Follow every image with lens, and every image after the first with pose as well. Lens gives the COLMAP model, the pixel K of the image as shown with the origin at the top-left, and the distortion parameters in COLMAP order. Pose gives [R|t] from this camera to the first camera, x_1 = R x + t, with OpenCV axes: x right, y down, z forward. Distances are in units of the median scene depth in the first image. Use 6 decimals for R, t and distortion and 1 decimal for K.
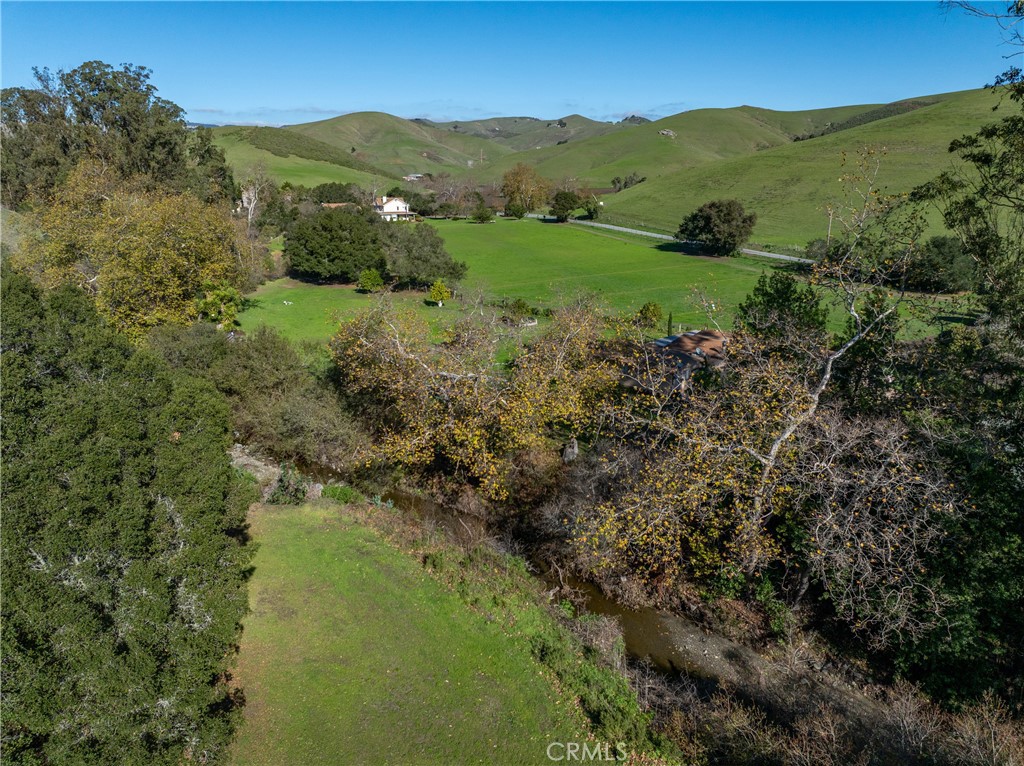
lens RADIAL K [[720.2, 0, 516.6], [0, 720.2, 374.8], [0, 0, 1]] dist [-0.025482, -0.027789]
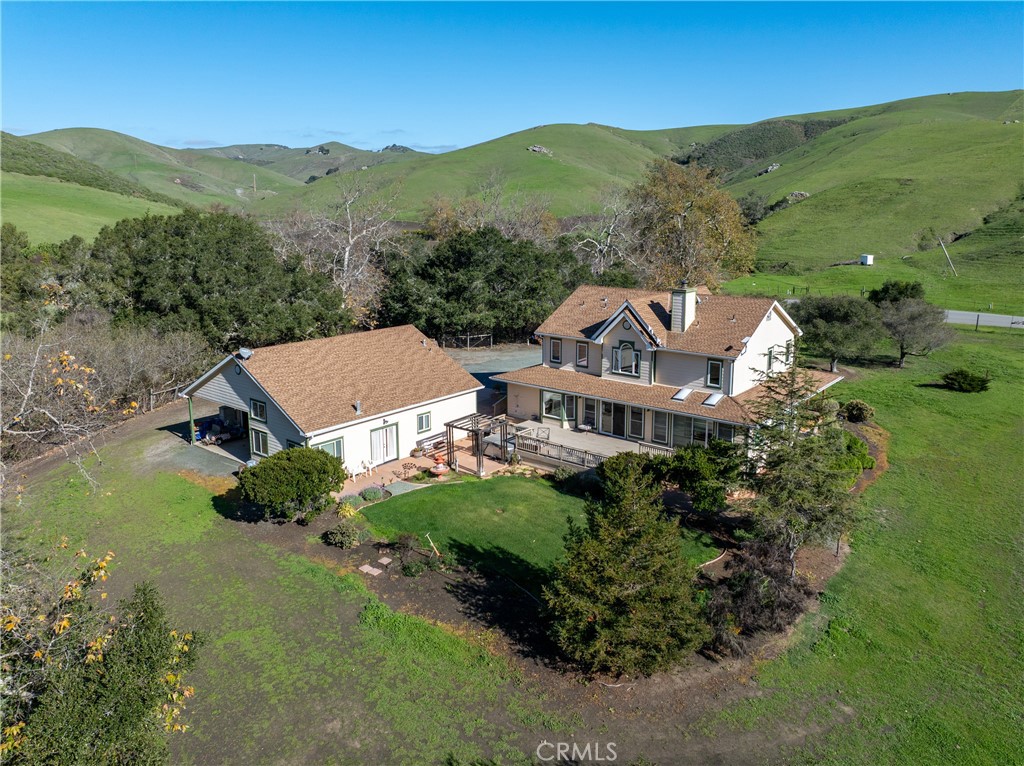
lens RADIAL K [[720.2, 0, 516.6], [0, 720.2, 374.8], [0, 0, 1]] dist [-0.025482, -0.027789]
pose [[0.938751, -0.083045, 0.334441, -0.053060], [0.097482, 0.994882, -0.026586, -0.045467], [-0.330521, 0.057559, 0.942042, 0.171155]]
